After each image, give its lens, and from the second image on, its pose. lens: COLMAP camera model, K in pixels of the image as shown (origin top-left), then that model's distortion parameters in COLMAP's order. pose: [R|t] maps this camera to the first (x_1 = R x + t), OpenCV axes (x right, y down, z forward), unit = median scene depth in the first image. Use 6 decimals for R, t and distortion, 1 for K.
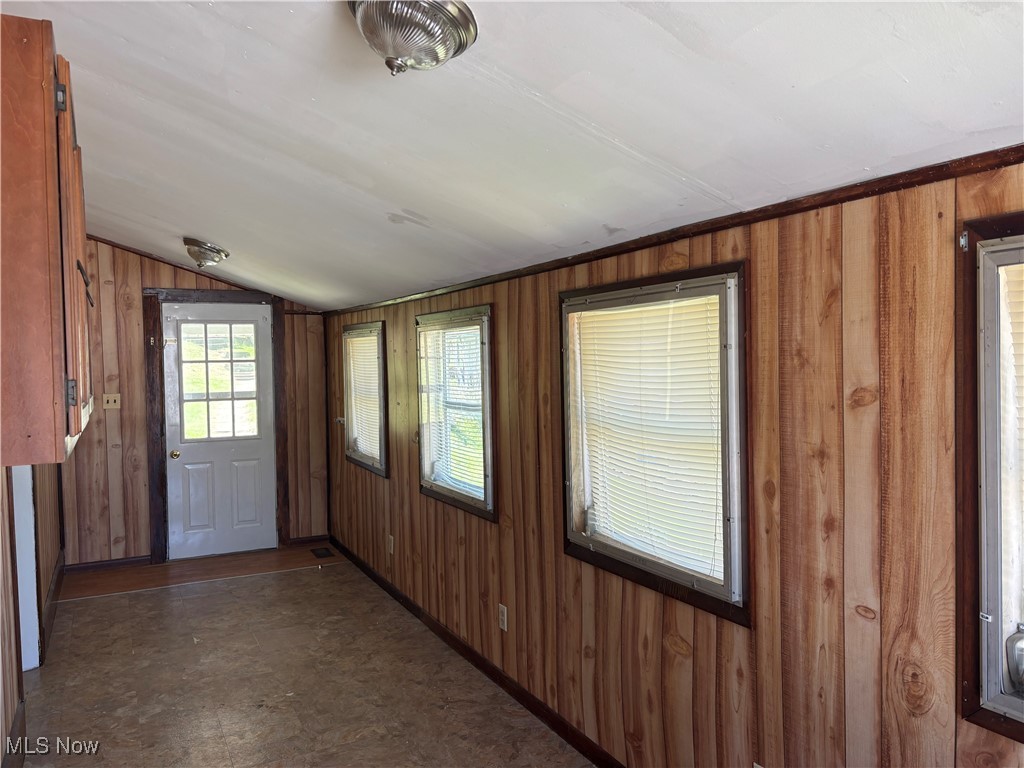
lens RADIAL K [[771.9, 0, 514.5], [0, 771.9, 382.5], [0, 0, 1]] dist [0.056761, -0.055367]
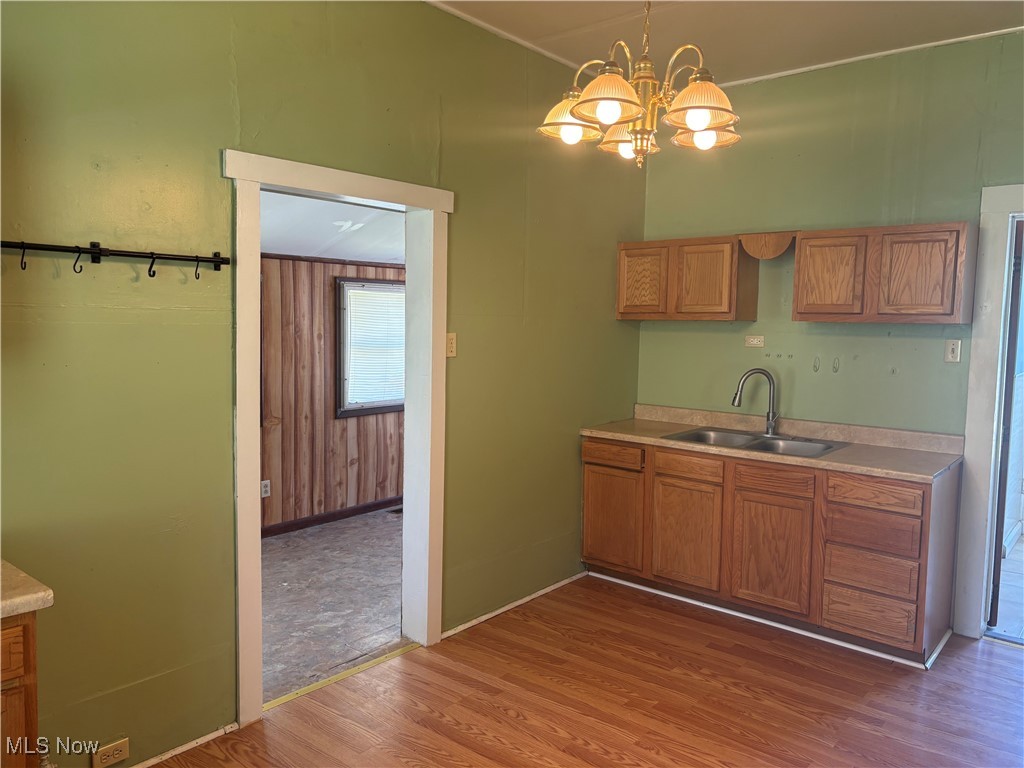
lens RADIAL K [[771.9, 0, 512.9], [0, 771.9, 388.3], [0, 0, 1]] dist [0.056761, -0.055367]
pose [[-0.396573, -0.067353, 0.915529, -1.772705], [0.024363, 0.996181, 0.083840, 0.002695], [-0.917680, 0.055554, -0.393418, 1.322352]]
